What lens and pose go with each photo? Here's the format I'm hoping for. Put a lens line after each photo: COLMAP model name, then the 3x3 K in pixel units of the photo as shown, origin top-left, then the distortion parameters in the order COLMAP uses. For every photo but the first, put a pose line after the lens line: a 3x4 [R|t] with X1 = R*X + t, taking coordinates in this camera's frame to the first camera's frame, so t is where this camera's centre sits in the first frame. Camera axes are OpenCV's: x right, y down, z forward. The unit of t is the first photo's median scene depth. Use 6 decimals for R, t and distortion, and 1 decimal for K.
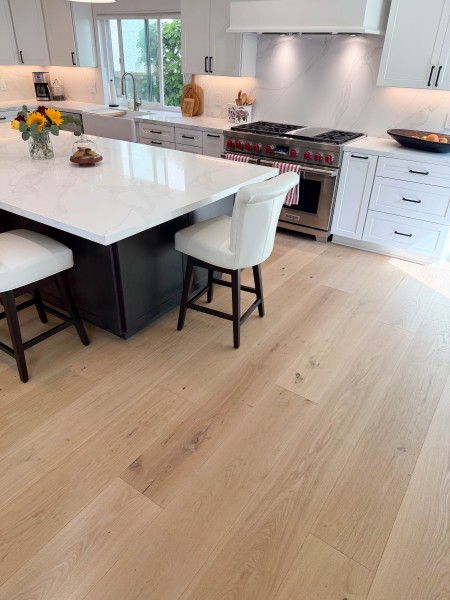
lens RADIAL K [[422.7, 0, 225.0], [0, 422.7, 300.0], [0, 0, 1]] dist [0.054530, -0.074408]
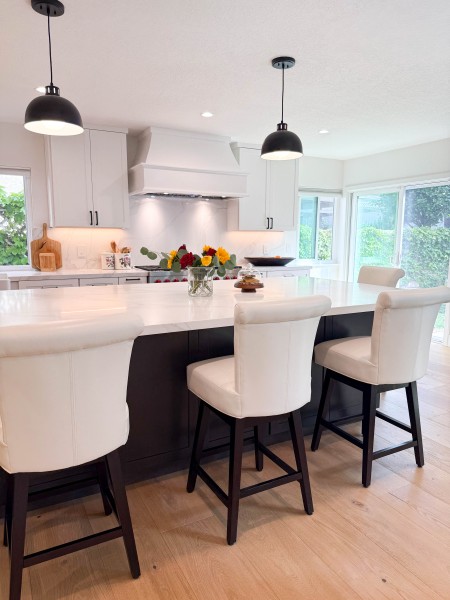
lens RADIAL K [[419.3, 0, 225.2], [0, 419.3, 303.3], [0, 0, 1]] dist [0.094924, -0.157585]
pose [[0.461491, -0.158706, 0.872834, -0.801852], [0.454343, 0.887327, -0.078882, -0.153355], [-0.761970, 0.432969, 0.481600, 0.367532]]
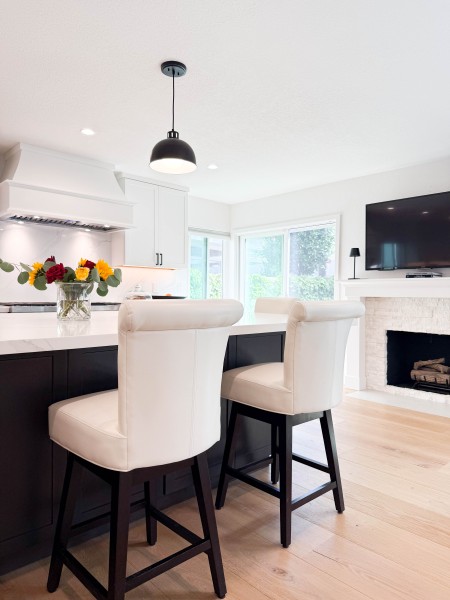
lens RADIAL K [[419.3, 0, 225.2], [0, 419.3, 303.3], [0, 0, 1]] dist [0.094924, -0.157585]
pose [[0.213217, -0.042867, 0.976064, -0.719605], [0.486291, 0.871149, -0.067969, -0.127969], [-0.847384, 0.489144, 0.206590, 0.427764]]
